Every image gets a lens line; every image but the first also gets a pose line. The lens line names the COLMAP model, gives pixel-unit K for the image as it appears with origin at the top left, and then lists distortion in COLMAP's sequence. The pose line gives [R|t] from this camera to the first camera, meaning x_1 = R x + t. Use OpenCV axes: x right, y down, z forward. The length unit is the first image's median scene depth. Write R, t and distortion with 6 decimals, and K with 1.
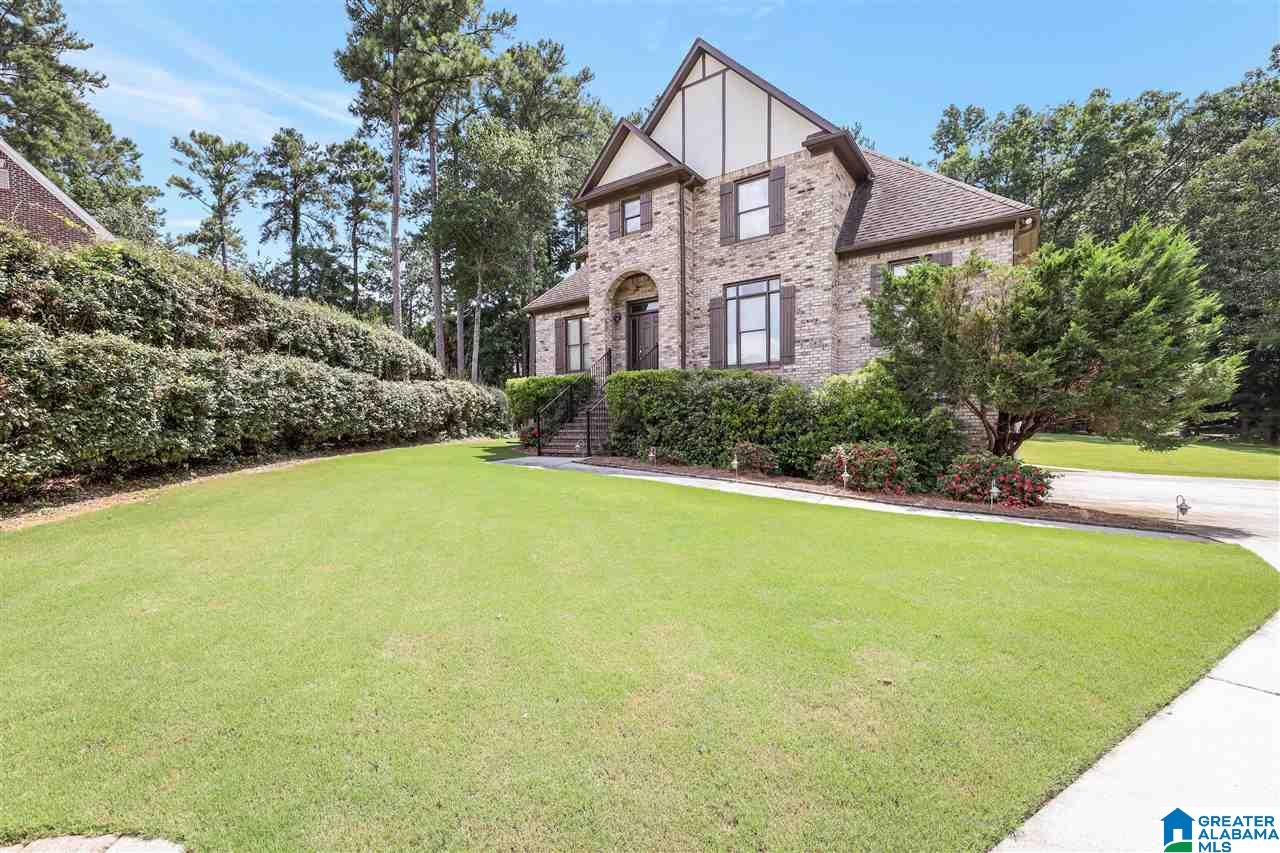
lens RADIAL K [[568.3, 0, 590.0], [0, 568.3, 452.3], [0, 0, 1]] dist [0.004423, -0.000253]
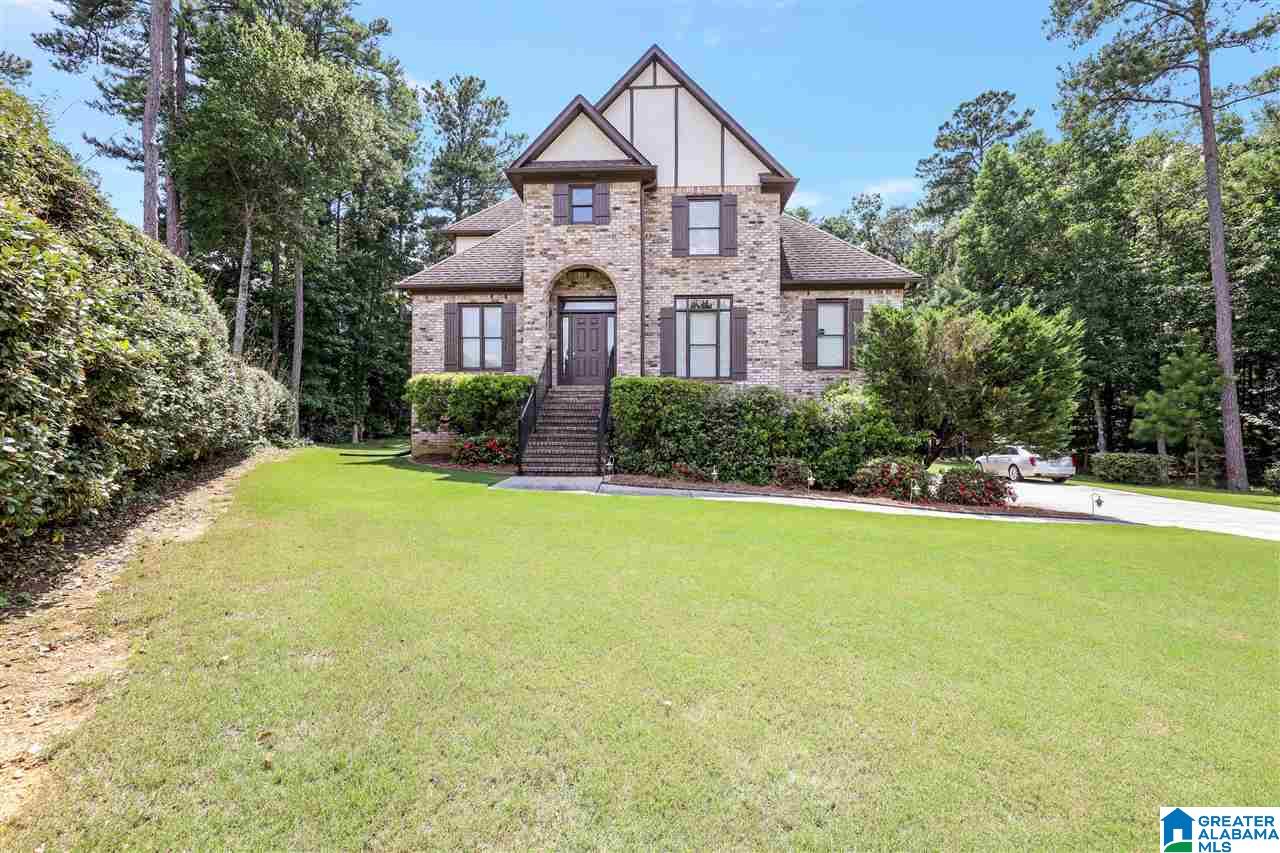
lens RADIAL K [[547.7, 0, 633.6], [0, 547.7, 428.8], [0, 0, 1]] dist [0.006365, -0.001203]
pose [[0.818911, 0.013130, 0.573771, -0.370666], [0.012997, 0.999058, -0.041412, -0.023514], [-0.573774, 0.041370, 0.817968, 0.267570]]
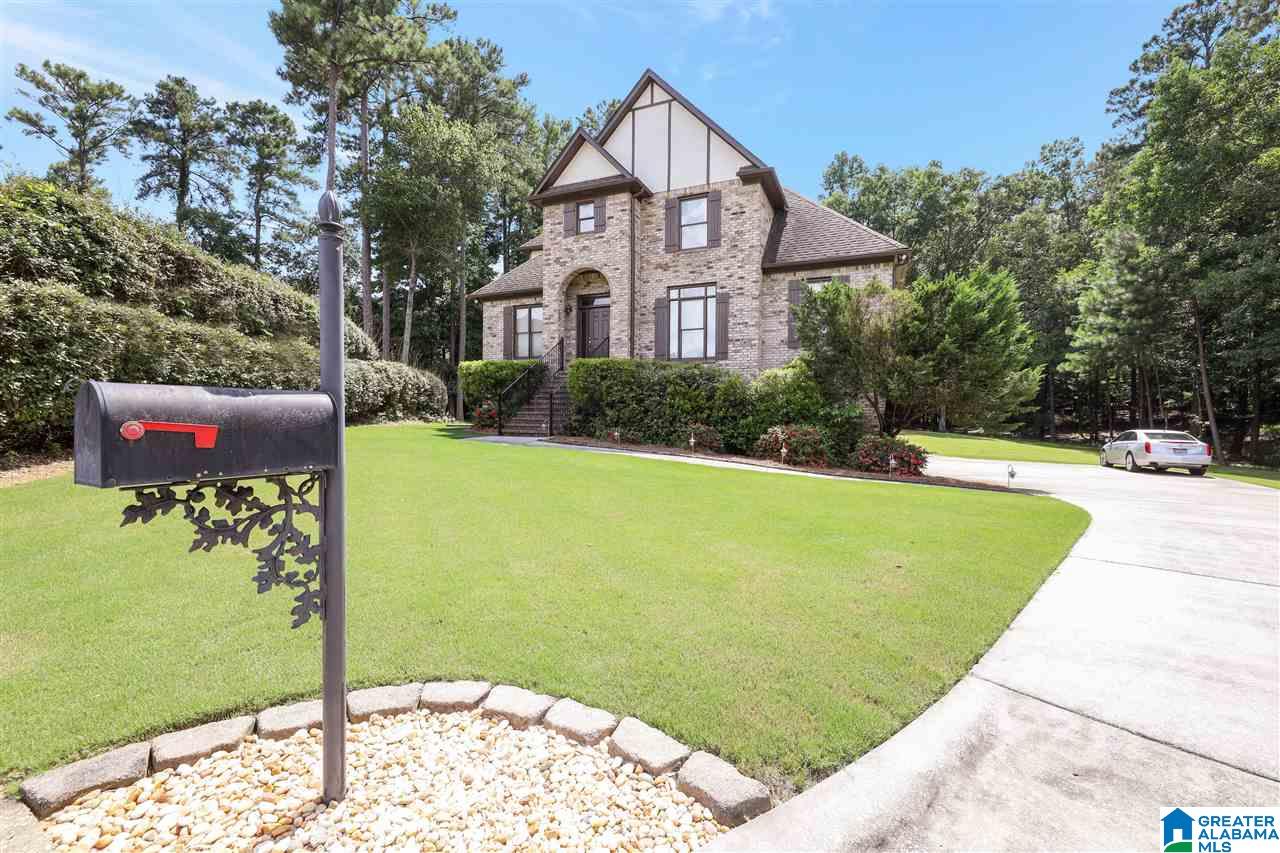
lens RADIAL K [[547.7, 0, 639.1], [0, 547.7, 427.2], [0, 0, 1]] dist [0.006365, -0.001203]
pose [[0.969389, 0.018258, 0.244851, -0.080832], [-0.010837, 0.999441, -0.031621, 0.018335], [-0.245291, 0.028000, 0.969045, -0.032139]]
